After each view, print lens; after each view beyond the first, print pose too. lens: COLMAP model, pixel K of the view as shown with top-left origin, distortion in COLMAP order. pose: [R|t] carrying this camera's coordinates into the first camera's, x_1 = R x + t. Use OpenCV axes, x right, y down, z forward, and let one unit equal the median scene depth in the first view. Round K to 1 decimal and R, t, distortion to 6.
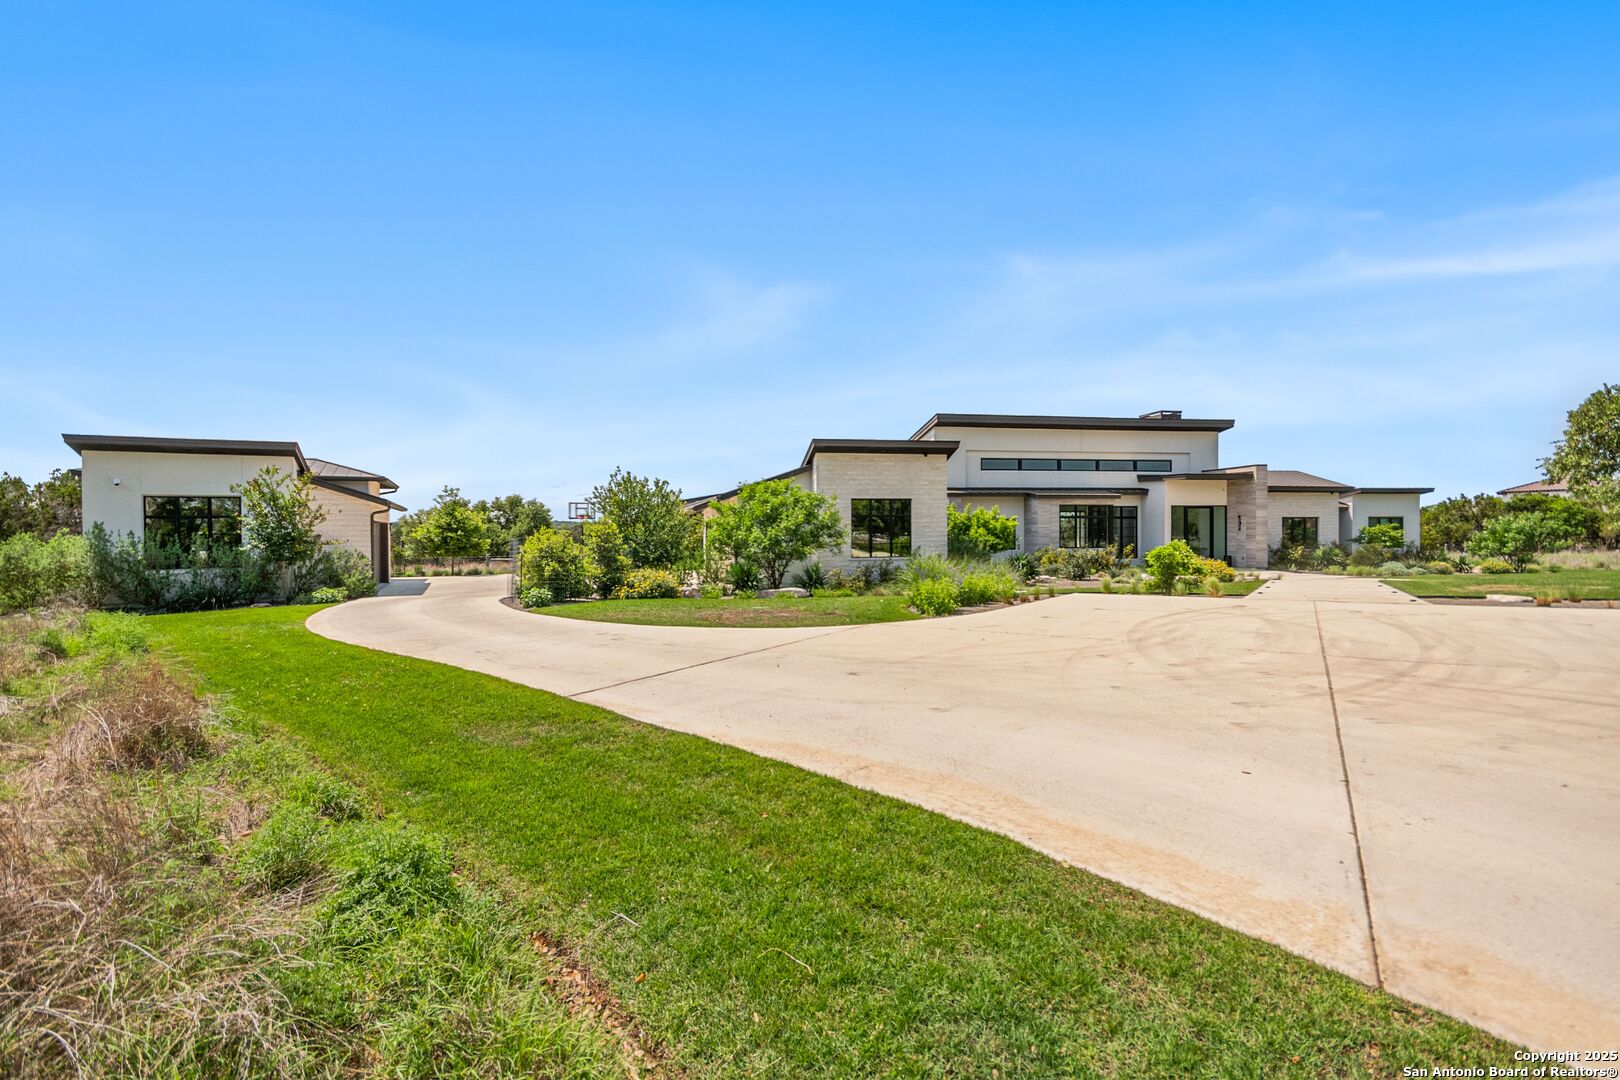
lens RADIAL K [[689.2, 0, 810.0], [0, 689.2, 540.0], [0, 0, 1]] dist [0.013710, -0.014239]
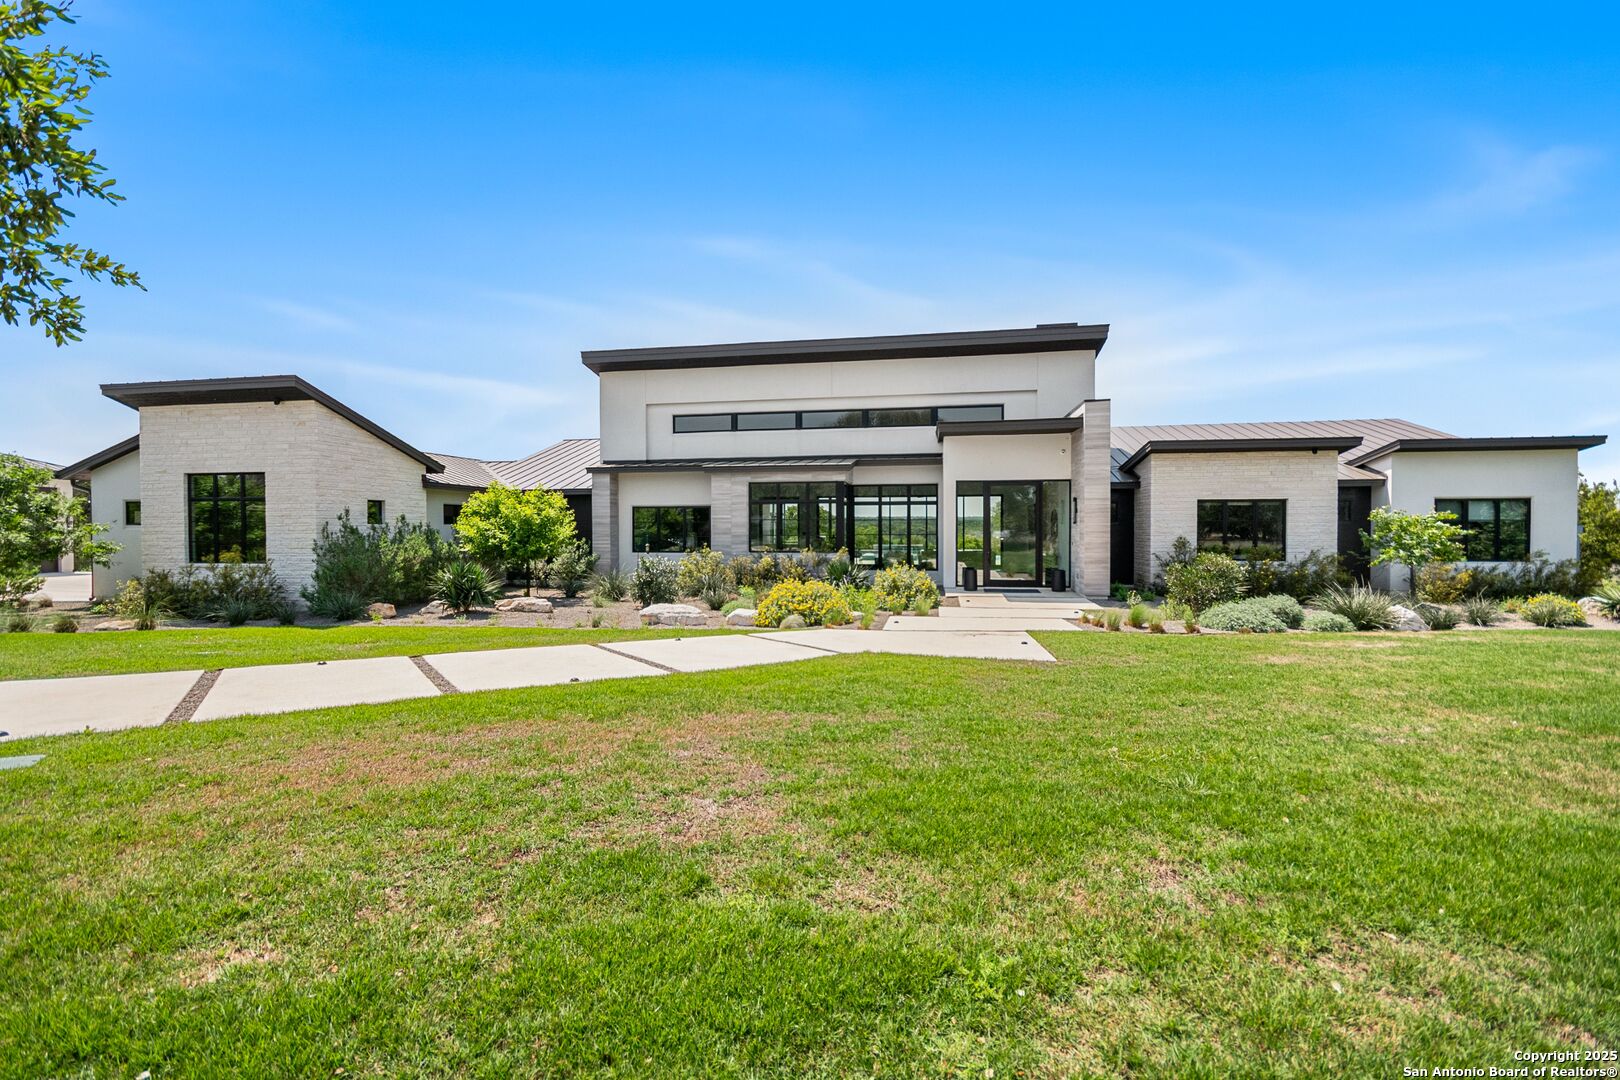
lens RADIAL K [[720.8, 0, 805.0], [0, 720.8, 530.4], [0, 0, 1]] dist [0.021182, -0.016277]
pose [[0.940349, 0.005197, -0.340171, 0.595494], [-0.007534, 0.999956, -0.005550, -0.004477], [0.340127, 0.007781, 0.940347, 0.384070]]
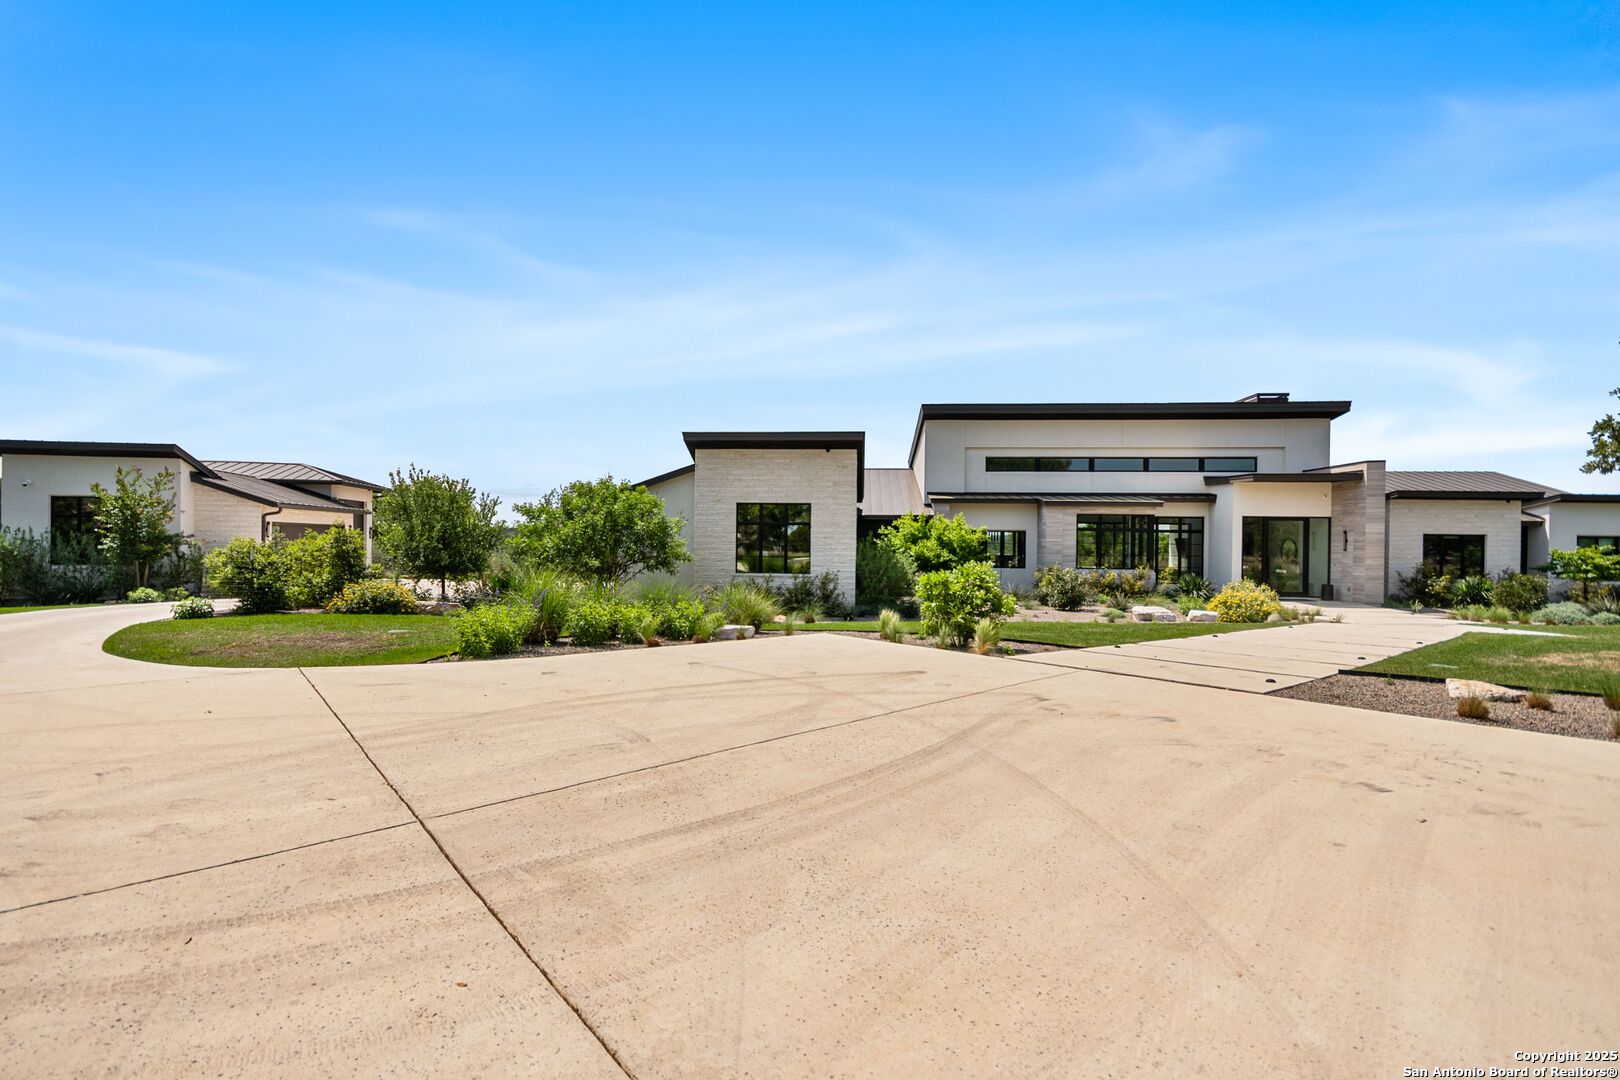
lens RADIAL K [[689.2, 0, 810.0], [0, 689.2, 540.0], [0, 0, 1]] dist [0.013710, -0.014239]
pose [[0.965800, 0.018124, -0.258655, 0.255723], [-0.021893, 0.999692, -0.011697, -0.004468], [0.258364, 0.016960, 0.965899, 0.143807]]
